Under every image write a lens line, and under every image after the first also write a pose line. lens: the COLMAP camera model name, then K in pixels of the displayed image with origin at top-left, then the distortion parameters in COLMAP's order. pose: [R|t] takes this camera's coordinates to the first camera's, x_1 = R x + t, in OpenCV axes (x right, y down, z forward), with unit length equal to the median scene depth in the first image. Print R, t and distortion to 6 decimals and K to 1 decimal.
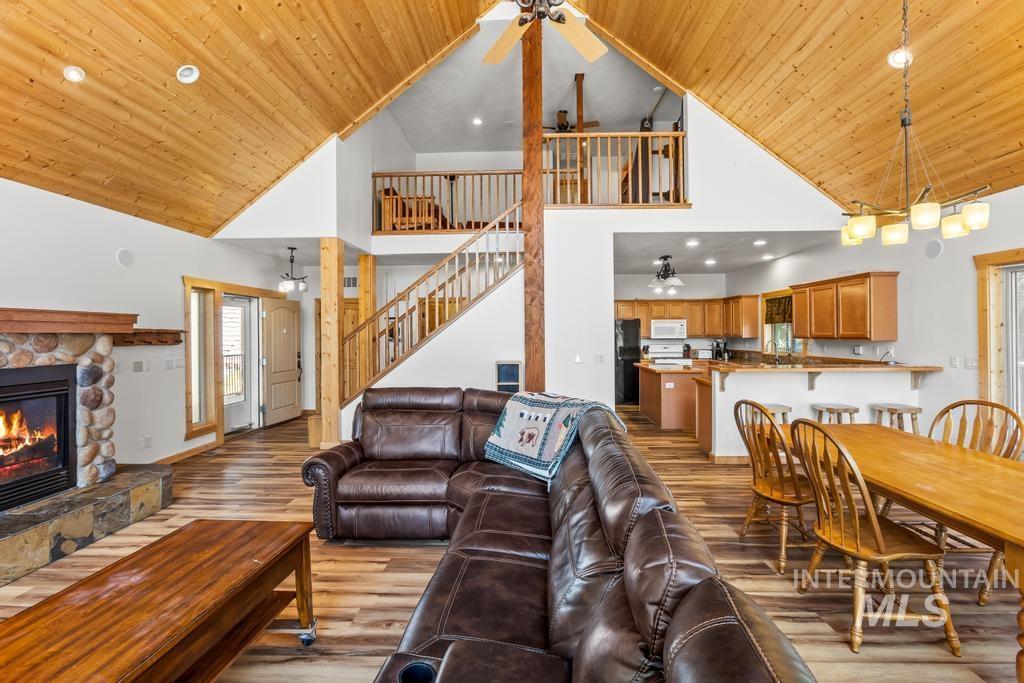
lens RADIAL K [[455.5, 0, 519.1], [0, 455.5, 330.5], [0, 0, 1]] dist [-0.002273, 0.000618]
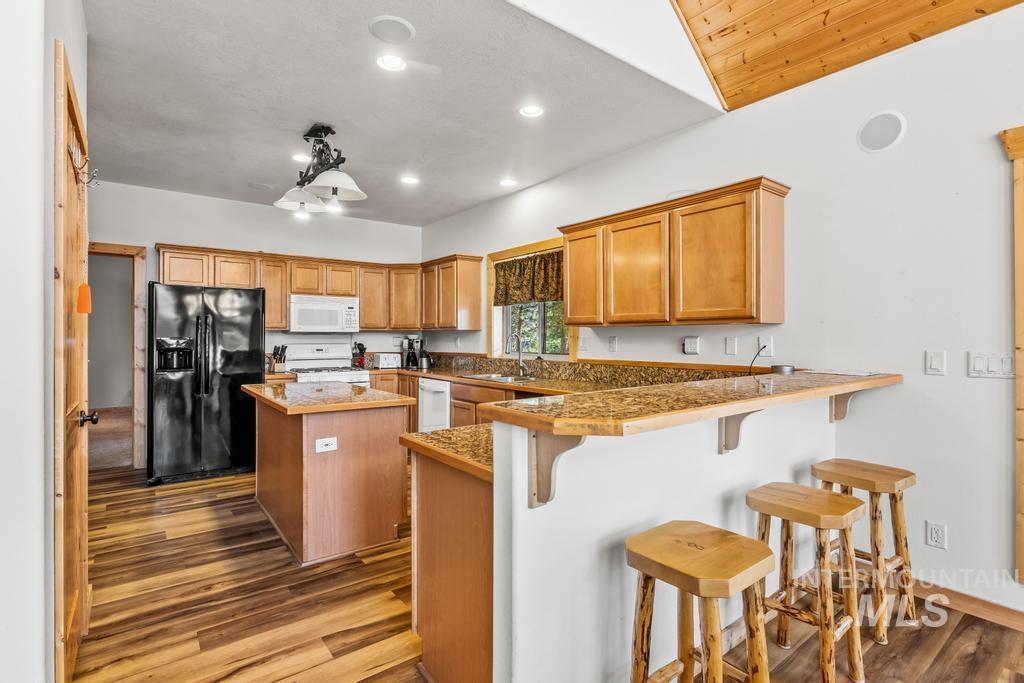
lens RADIAL K [[490.3, 0, 512.0], [0, 490.3, 338.2], [0, 0, 1]] dist [-0.014183, 0.001253]
pose [[0.778545, 0.004782, 0.627571, 0.245024], [-0.007591, 0.999970, 0.001797, 0.038012], [-0.627543, -0.006163, 0.778557, 0.738087]]
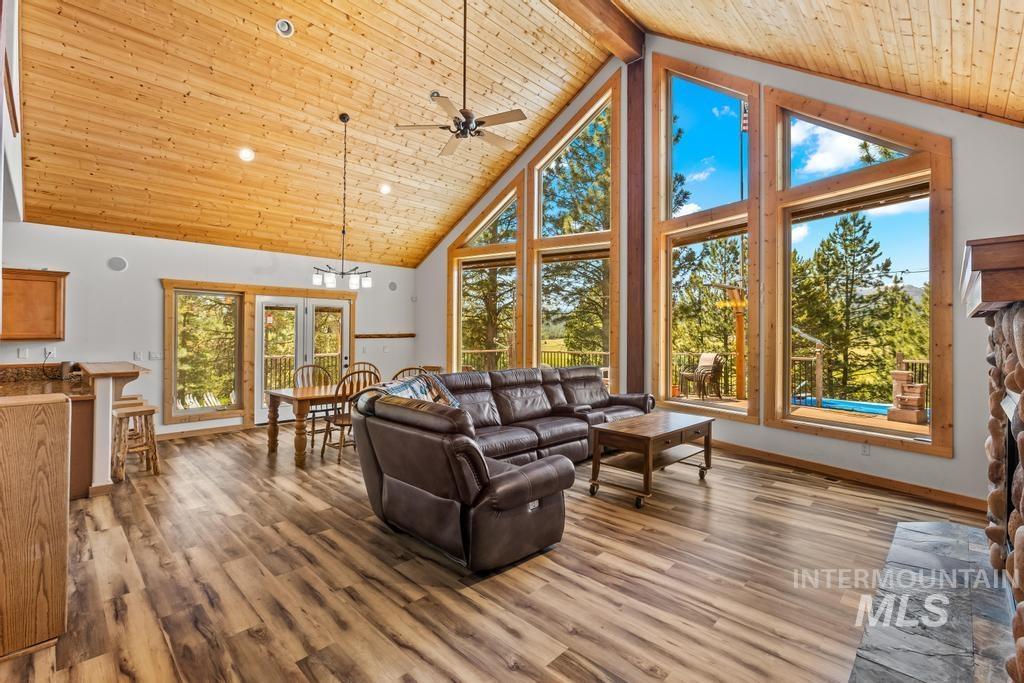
lens RADIAL K [[455.5, 0, 511.7], [0, 455.5, 338.4], [0, 0, 1]] dist [-0.002273, 0.000618]
pose [[-0.751169, 0.021616, 0.659756, -0.566582], [0.017020, 0.999766, -0.013378, 0.045434], [-0.659890, 0.001180, -0.751361, 1.059699]]
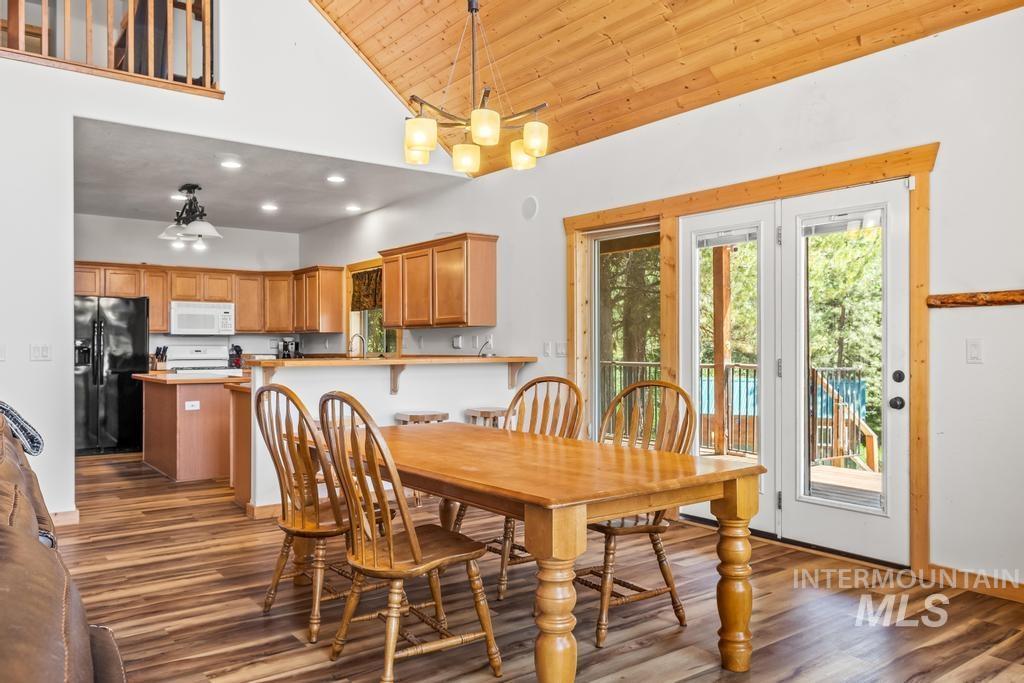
lens RADIAL K [[761.8, 0, 519.8], [0, 761.8, 348.1], [0, 0, 1]] dist [-0.000126, 0.001753]
pose [[0.780137, 0.003972, 0.625596, 0.061220], [-0.005814, 0.999983, 0.000900, 0.054705], [-0.625582, -0.004339, 0.780147, -0.019401]]
